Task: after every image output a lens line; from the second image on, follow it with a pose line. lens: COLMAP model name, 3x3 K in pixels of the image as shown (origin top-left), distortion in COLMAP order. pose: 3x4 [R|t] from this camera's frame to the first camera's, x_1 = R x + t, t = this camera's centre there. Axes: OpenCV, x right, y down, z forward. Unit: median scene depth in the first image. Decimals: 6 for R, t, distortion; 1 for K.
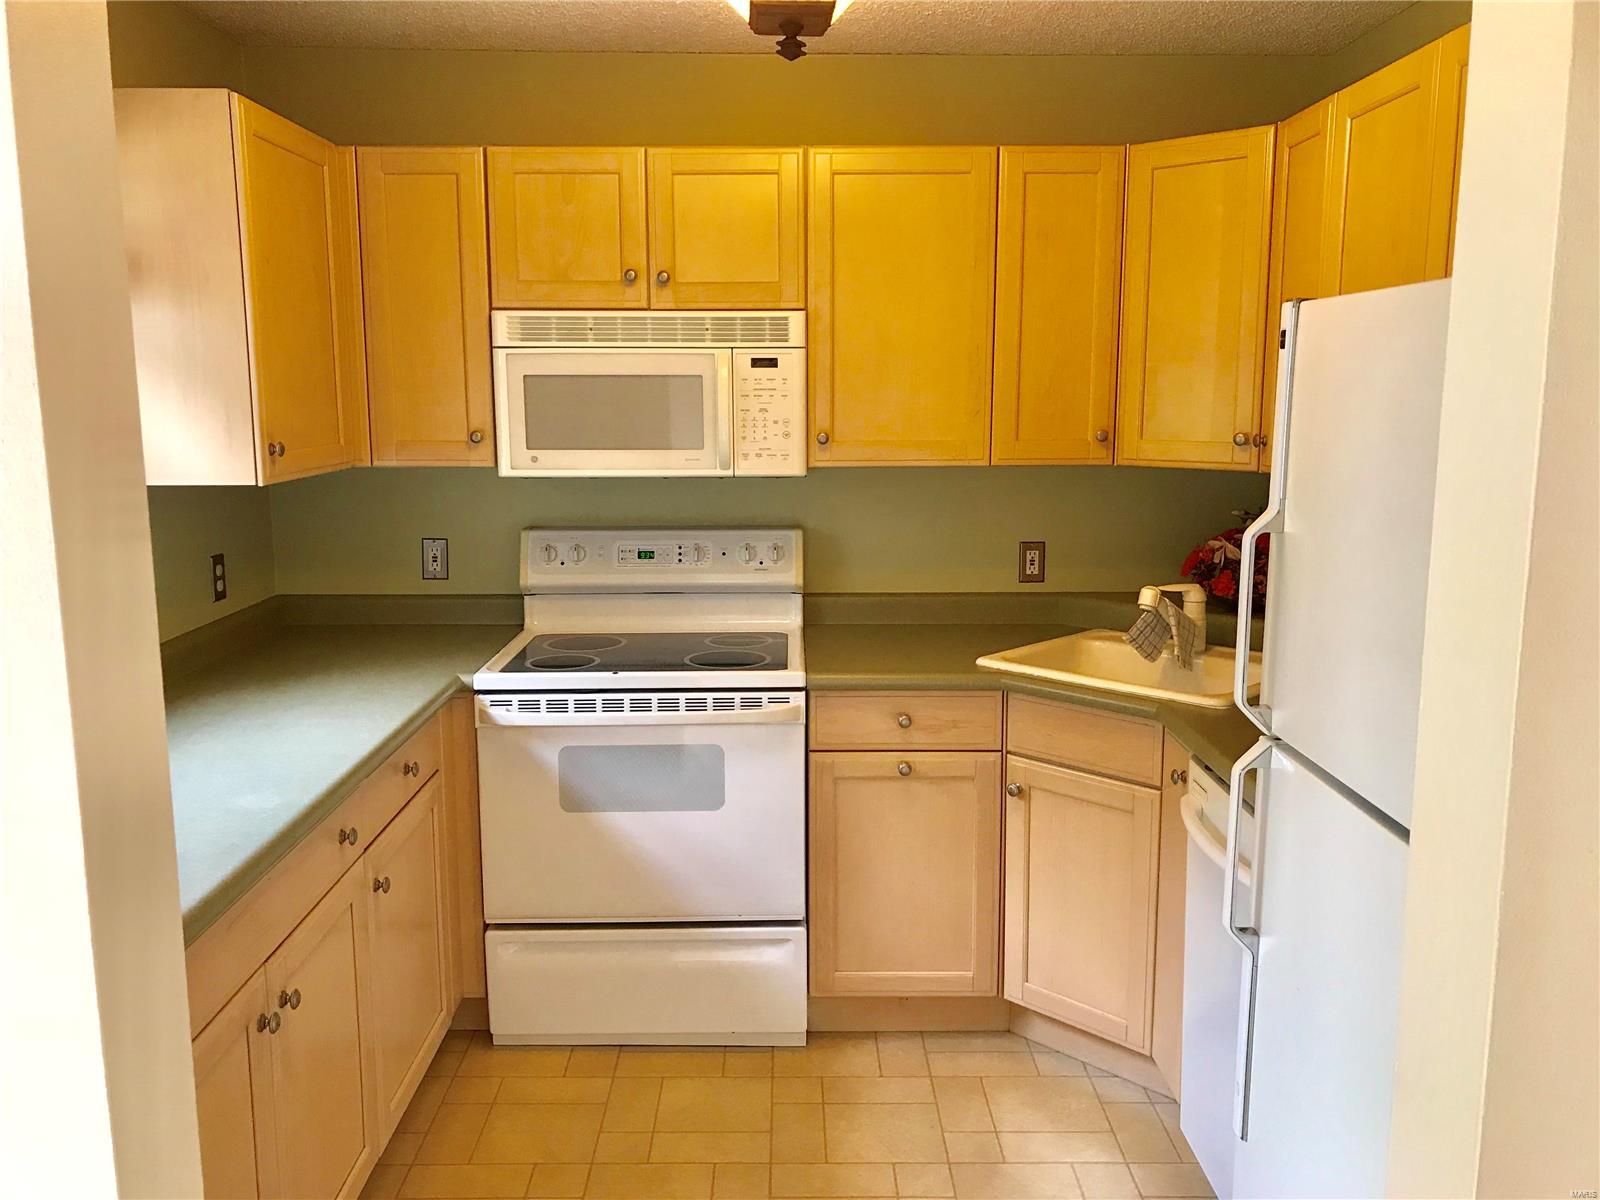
lens RADIAL K [[1304.5, 0, 797.4], [0, 1304.5, 591.7], [0, 0, 1]] dist [0.179775, -0.675163]
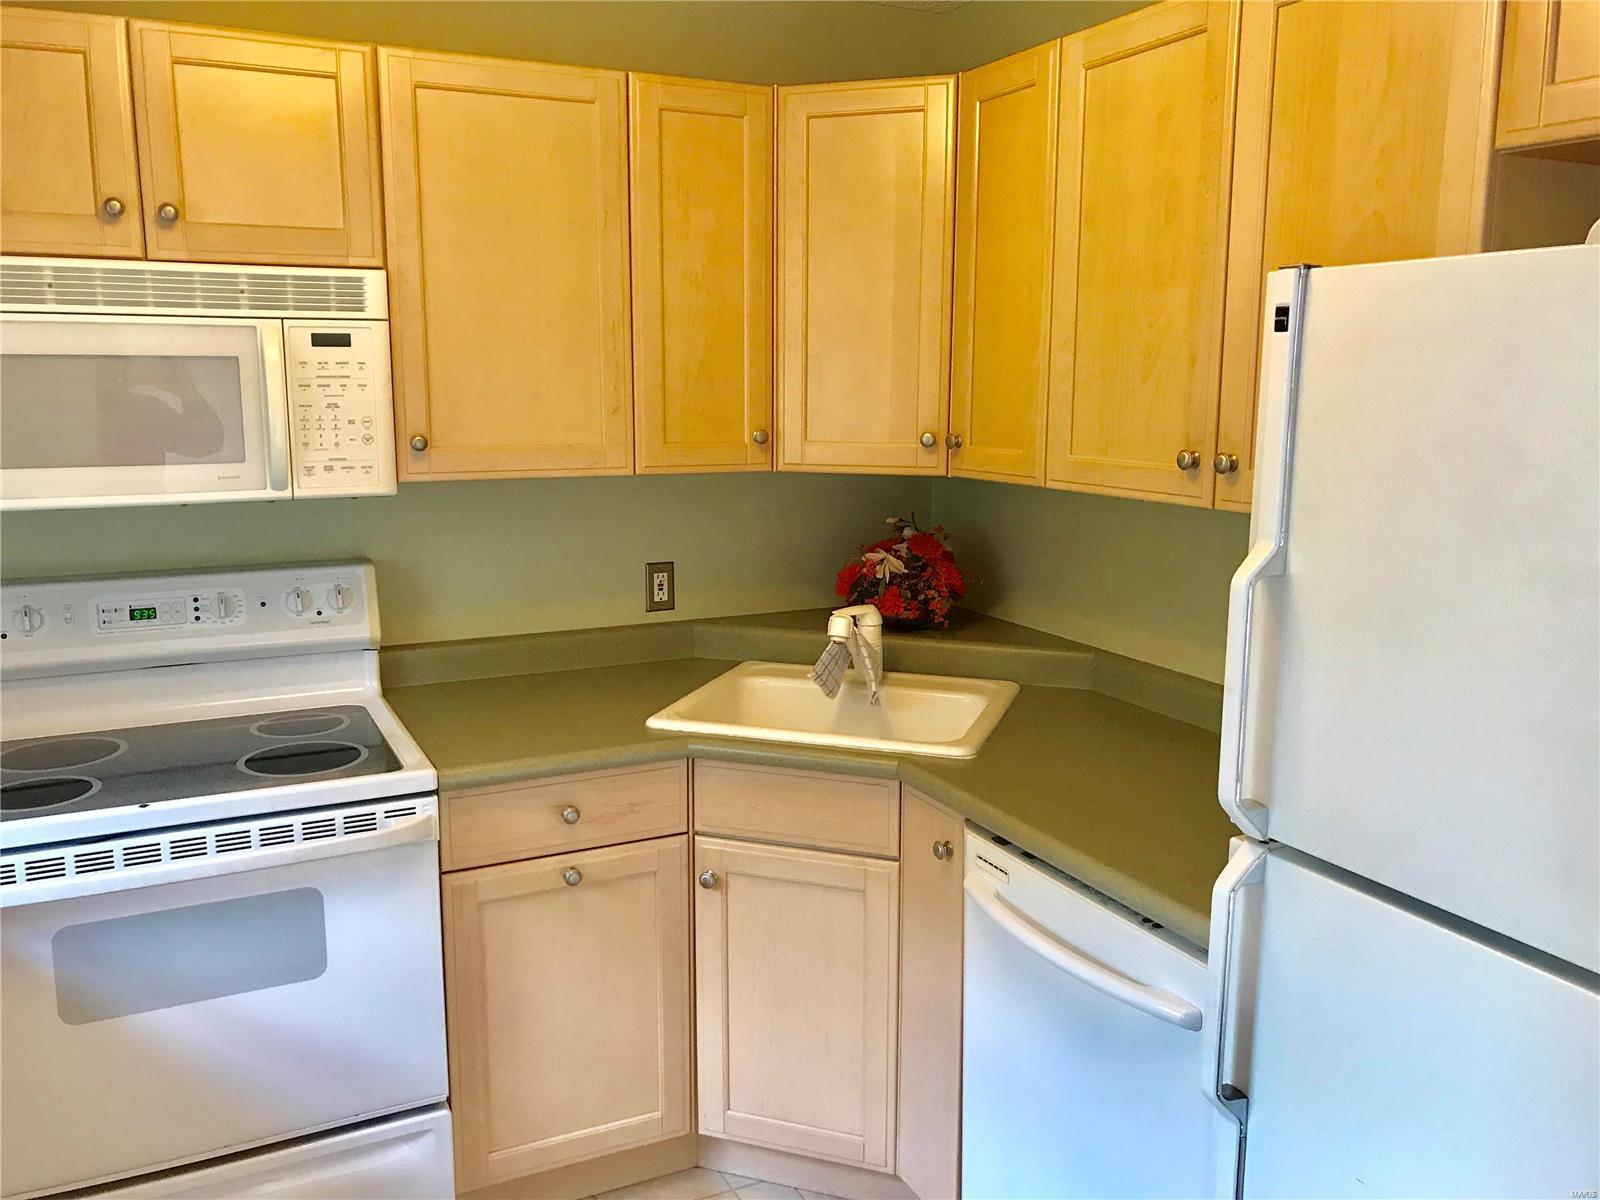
lens RADIAL K [[1309.8, 0, 797.7], [0, 1309.8, 586.7], [0, 0, 1]] dist [0.019945, -0.019885]
pose [[0.899721, -0.065514, 0.431520, -0.114457], [0.062488, 0.997820, 0.021205, -0.039601], [-0.431968, 0.007886, 0.901854, 0.244925]]
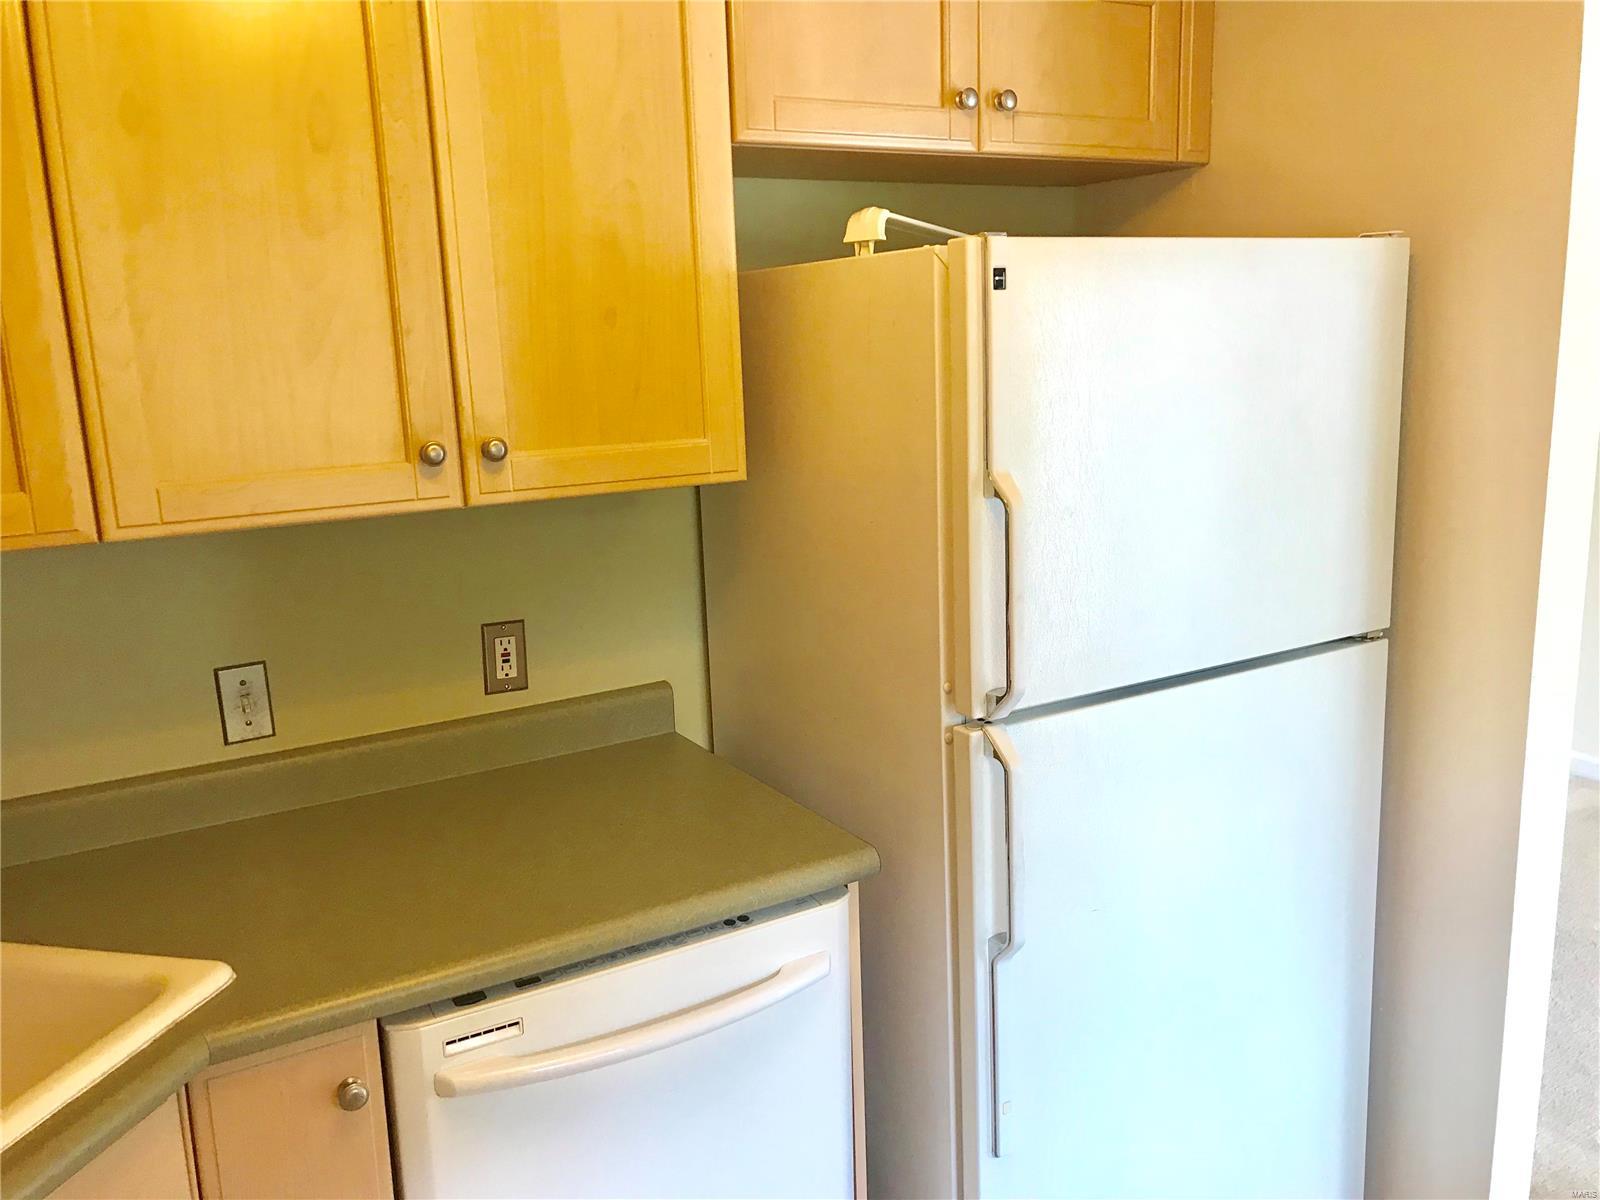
lens RADIAL K [[1309.8, 0, 797.7], [0, 1309.8, 586.7], [0, 0, 1]] dist [0.019945, -0.019885]
pose [[-0.502141, -0.146798, 0.852235, -0.191376], [0.171396, 0.949044, 0.264461, -0.140655], [-0.847631, 0.278866, -0.451393, 0.879984]]
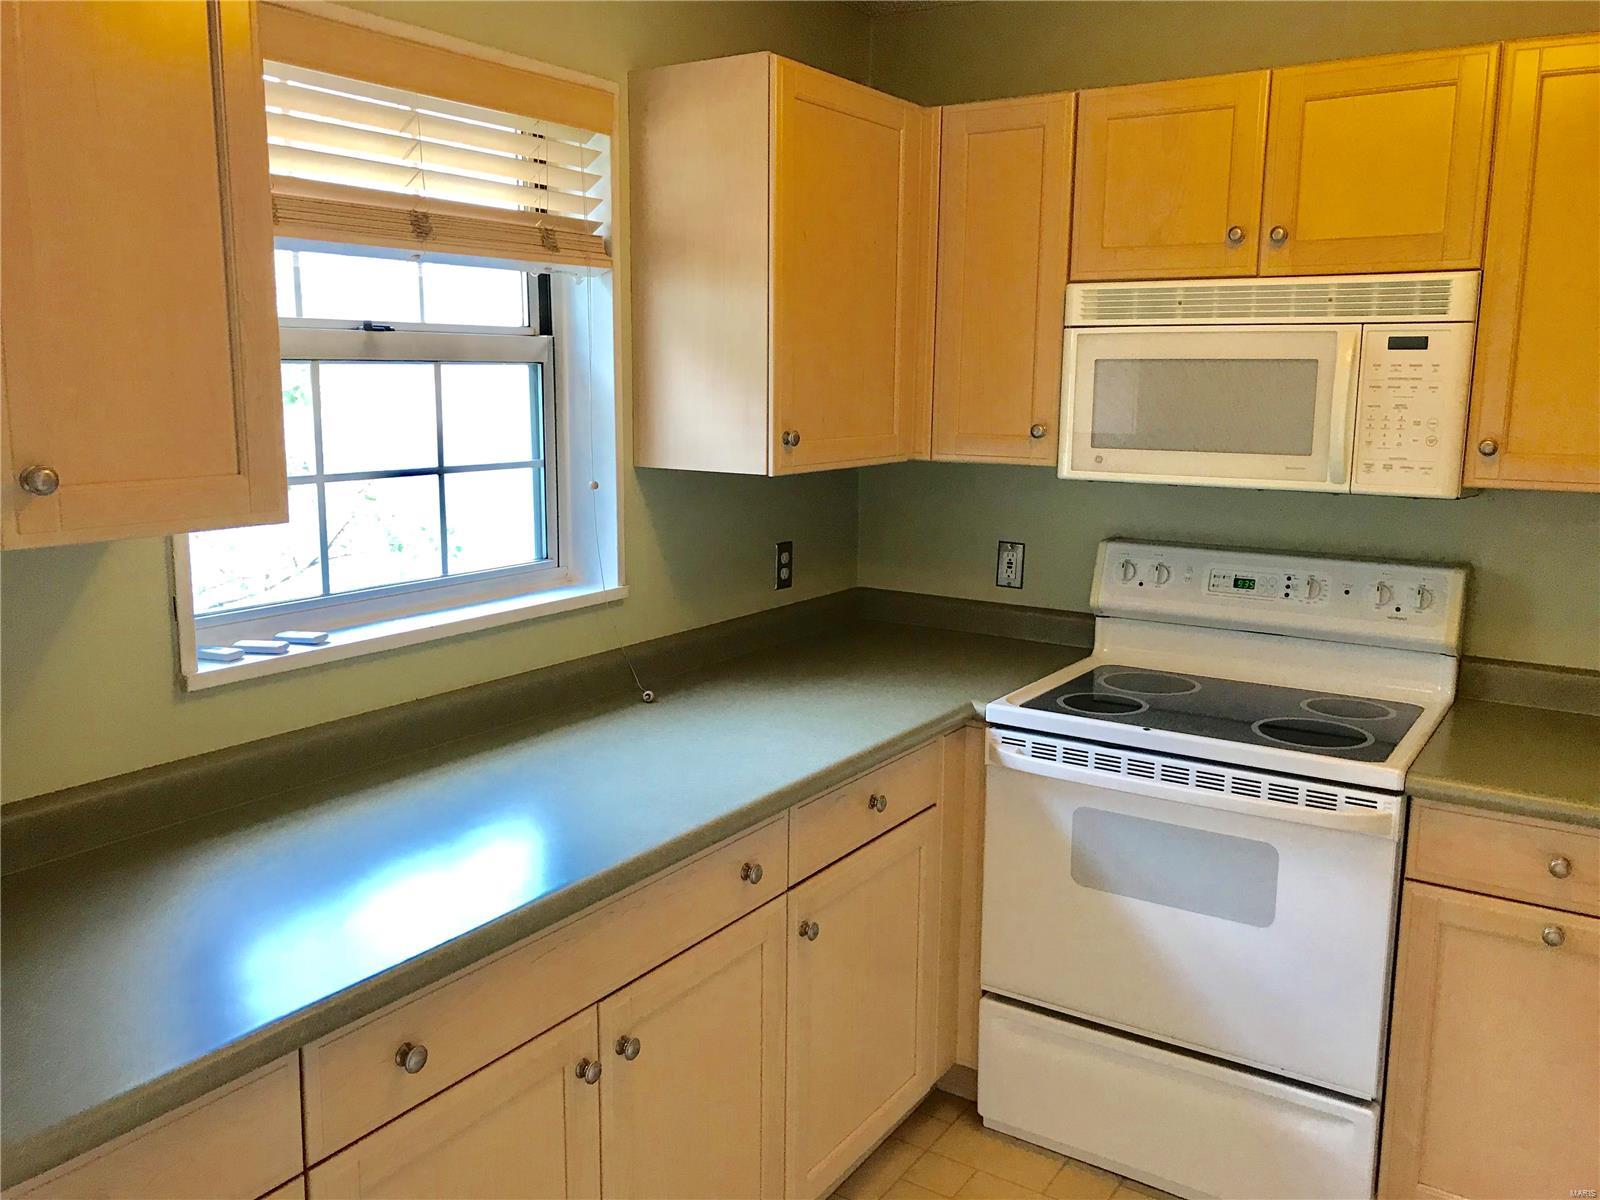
lens RADIAL K [[1309.8, 0, 797.7], [0, 1309.8, 586.7], [0, 0, 1]] dist [0.019945, -0.019885]
pose [[0.829754, 0.100883, -0.548936, 0.109998], [-0.098772, 0.994547, 0.033476, -0.029066], [0.549320, 0.026442, 0.835194, 0.197208]]
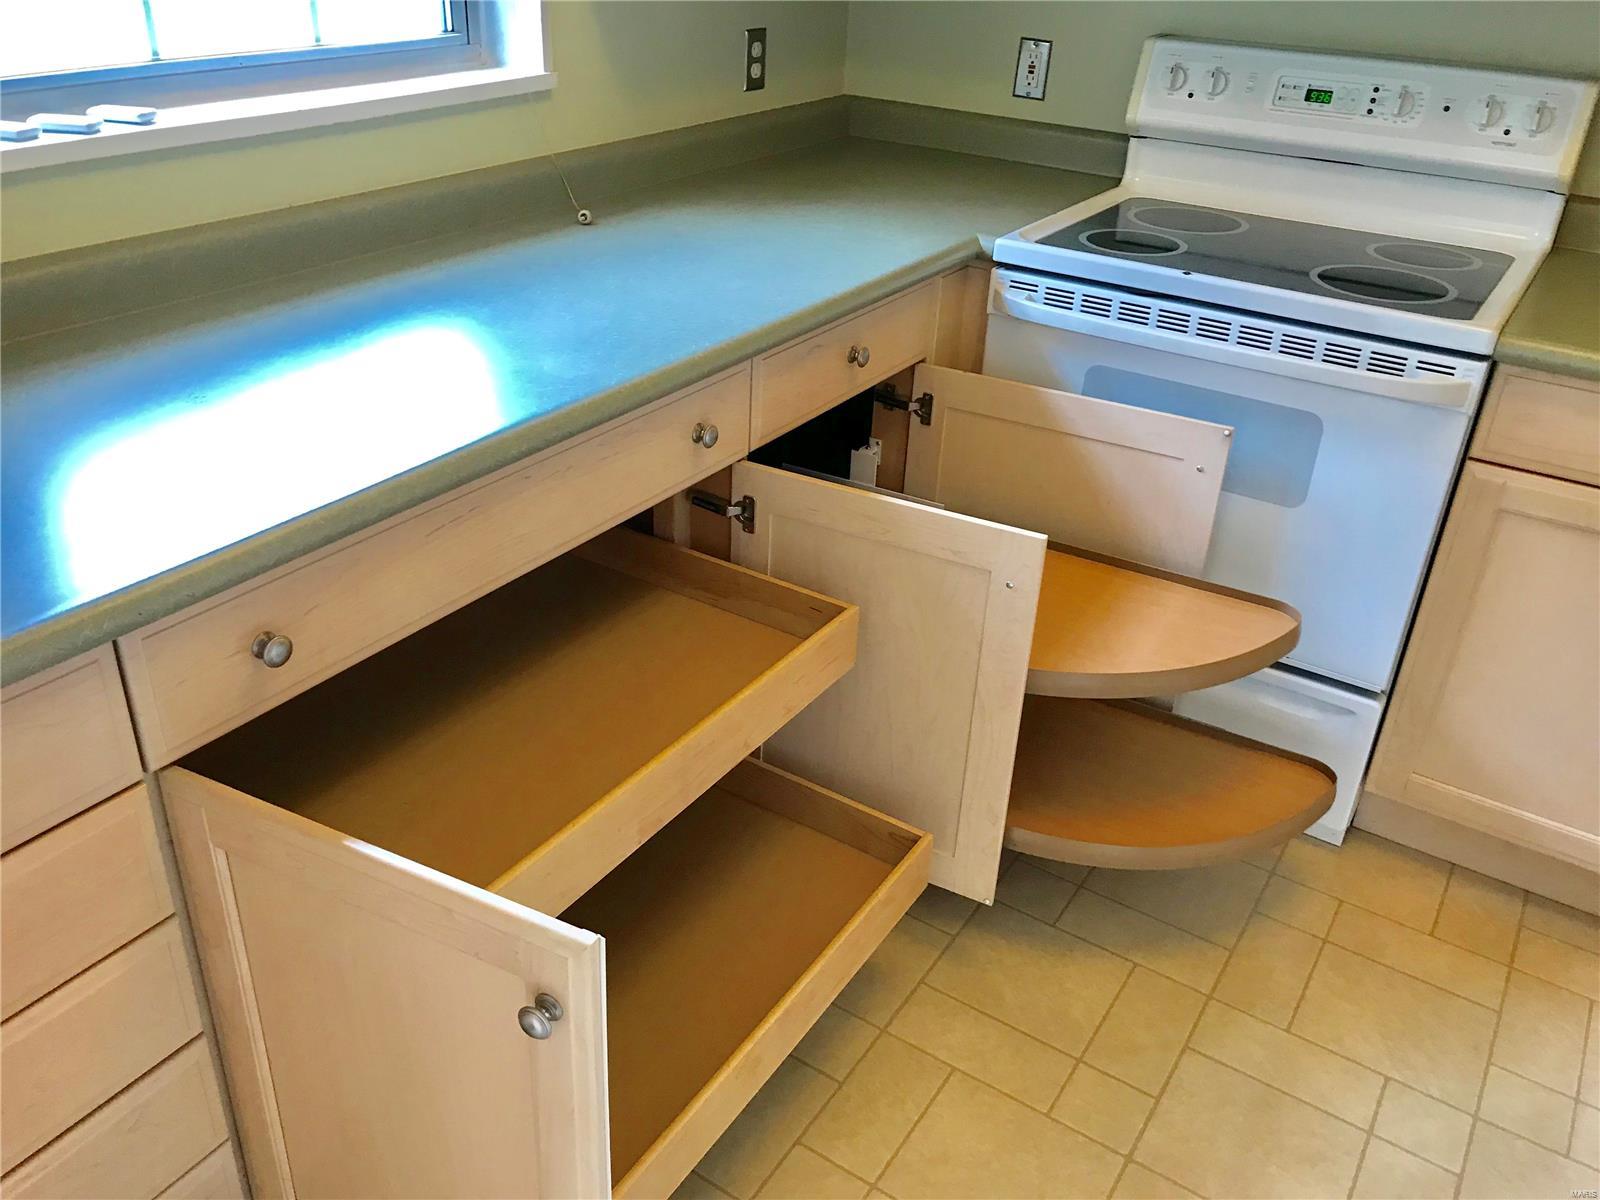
lens RADIAL K [[1310.3, 0, 794.5], [0, 1310.3, 595.8], [0, 0, 1]] dist [0.011007, 0.005220]
pose [[0.833295, 0.299874, -0.464429, 0.050796], [-0.129181, 0.922461, 0.363837, -0.003531], [0.537523, -0.243188, 0.807421, 0.298202]]
